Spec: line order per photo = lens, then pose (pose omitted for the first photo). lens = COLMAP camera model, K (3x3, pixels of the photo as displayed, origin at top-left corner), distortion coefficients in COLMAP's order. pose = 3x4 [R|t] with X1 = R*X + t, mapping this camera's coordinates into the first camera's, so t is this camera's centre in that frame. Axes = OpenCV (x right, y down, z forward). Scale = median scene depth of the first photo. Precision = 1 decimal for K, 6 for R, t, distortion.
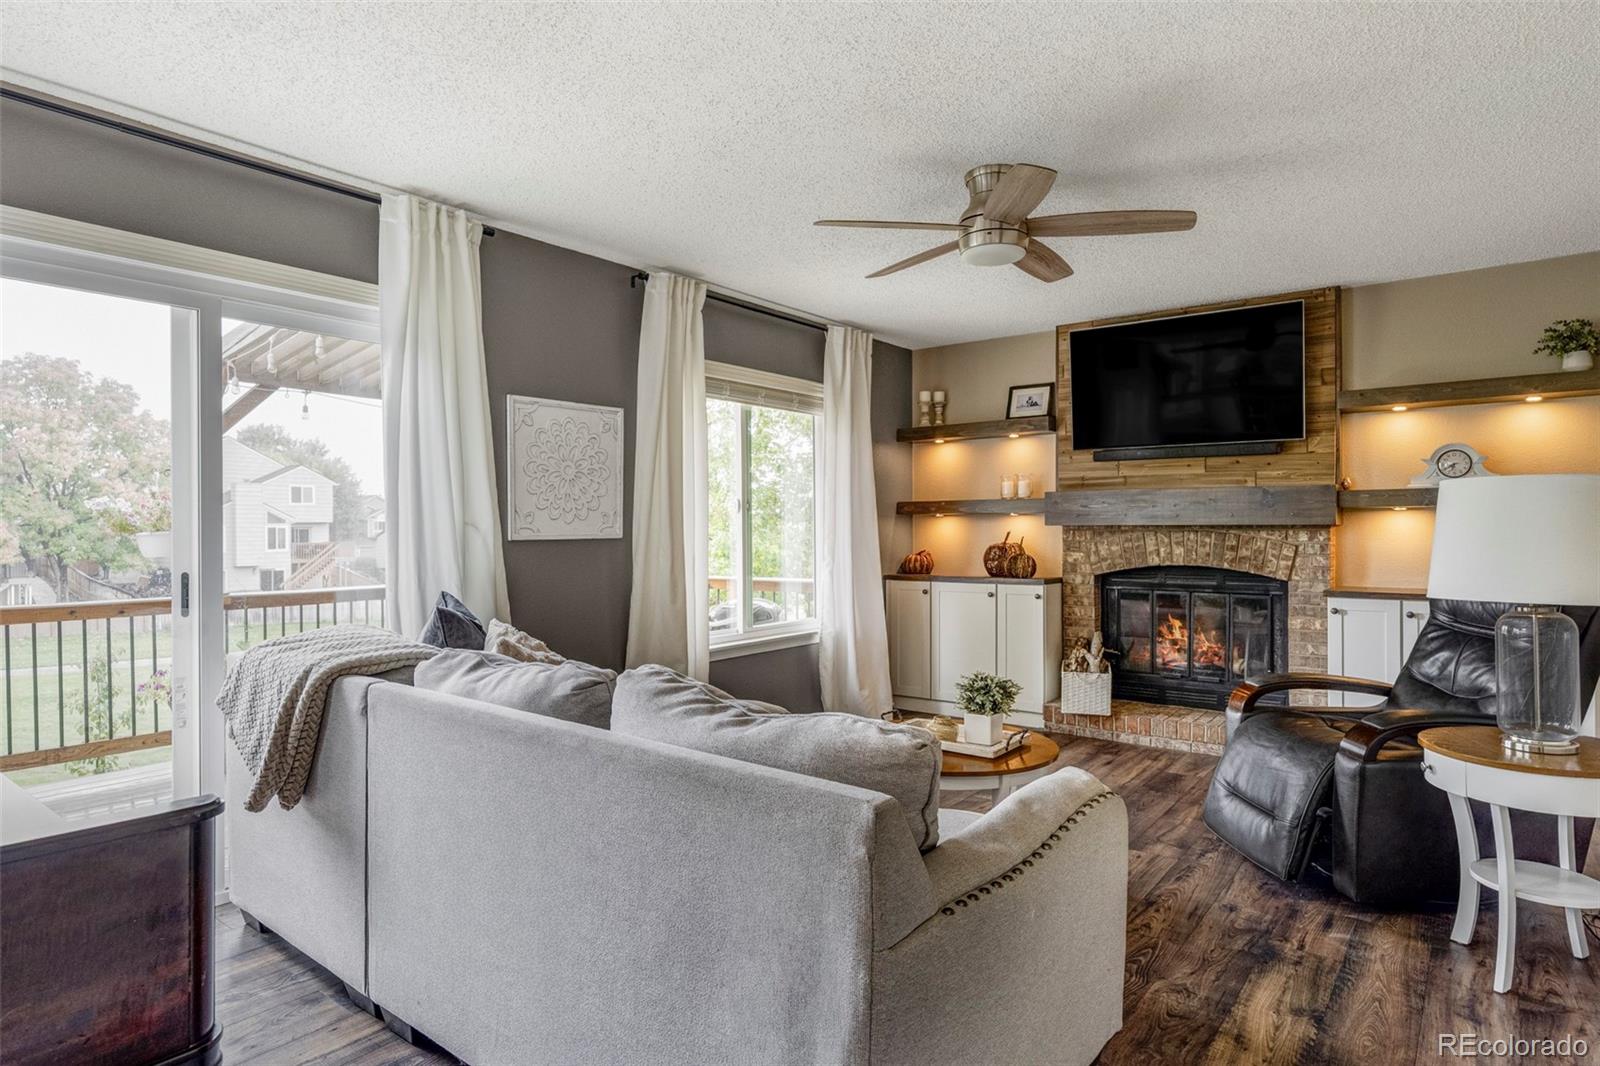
lens RADIAL K [[903.6, 0, 791.2], [0, 903.6, 527.3], [0, 0, 1]] dist [-0.003048, 0.000189]
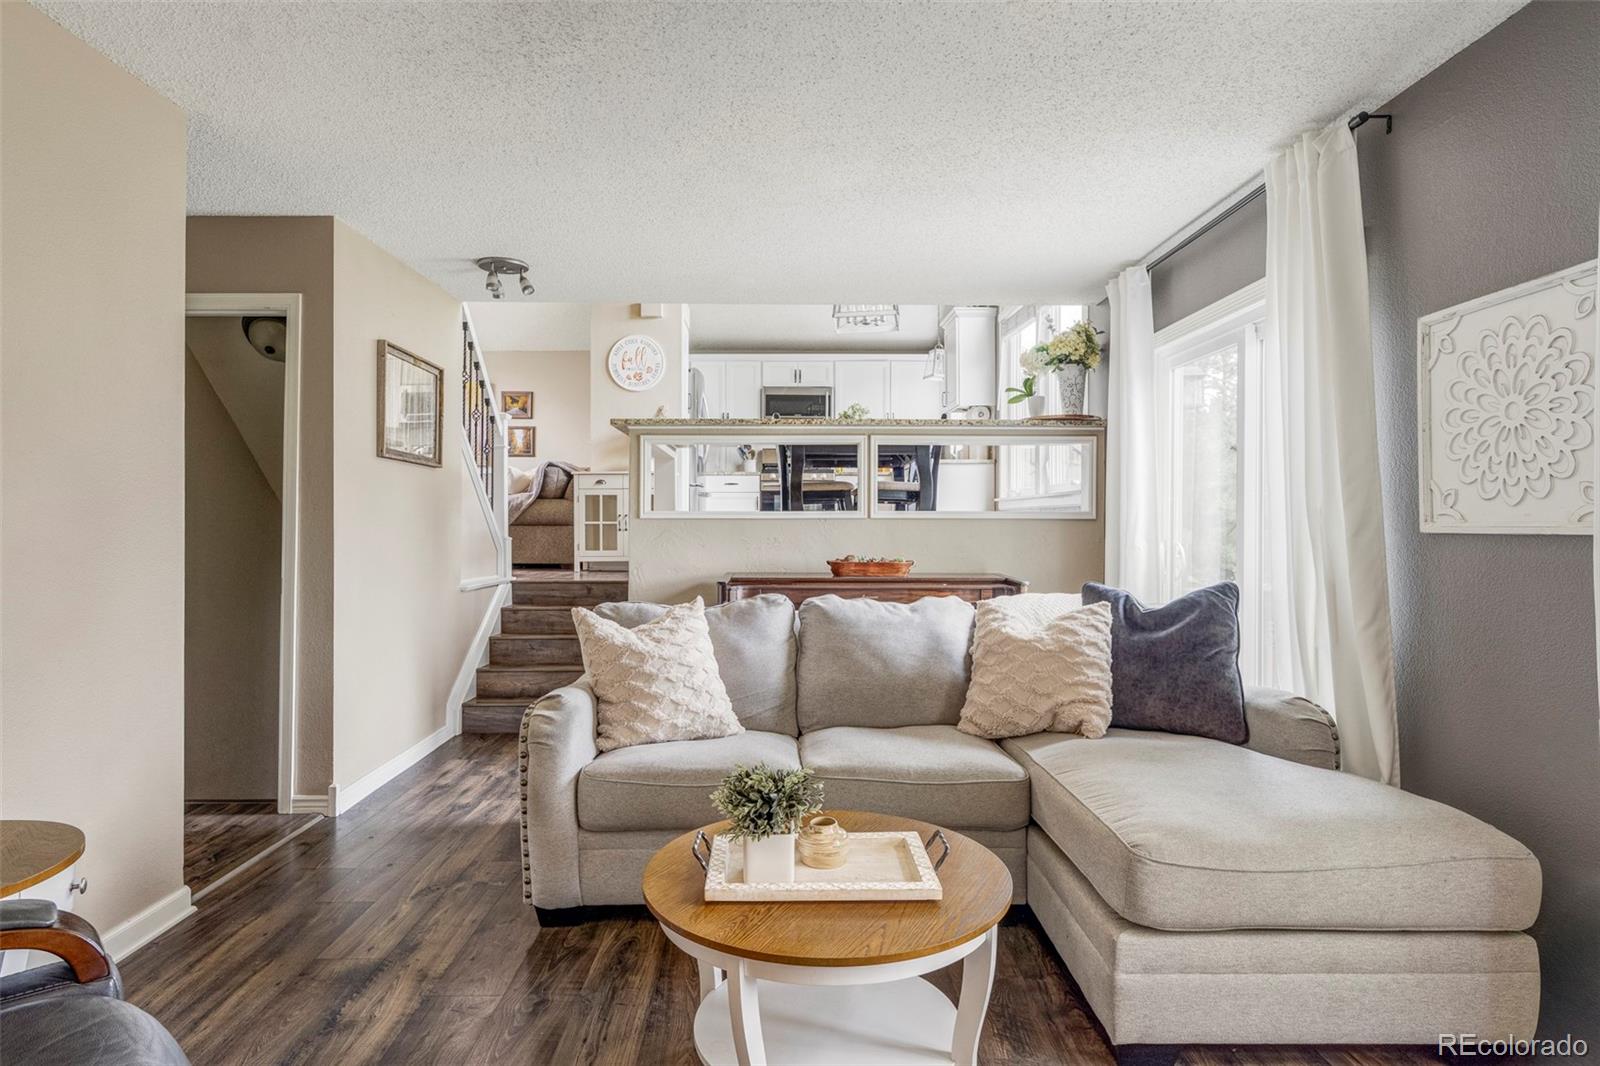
lens RADIAL K [[903.6, 0, 796.2], [0, 903.6, 525.5], [0, 0, 1]] dist [-0.003048, 0.000189]
pose [[-0.785029, 0.004254, -0.619445, 0.457828], [-0.001571, 0.999960, 0.008858, 0.003625], [0.619457, 0.007927, -0.784990, 1.195074]]
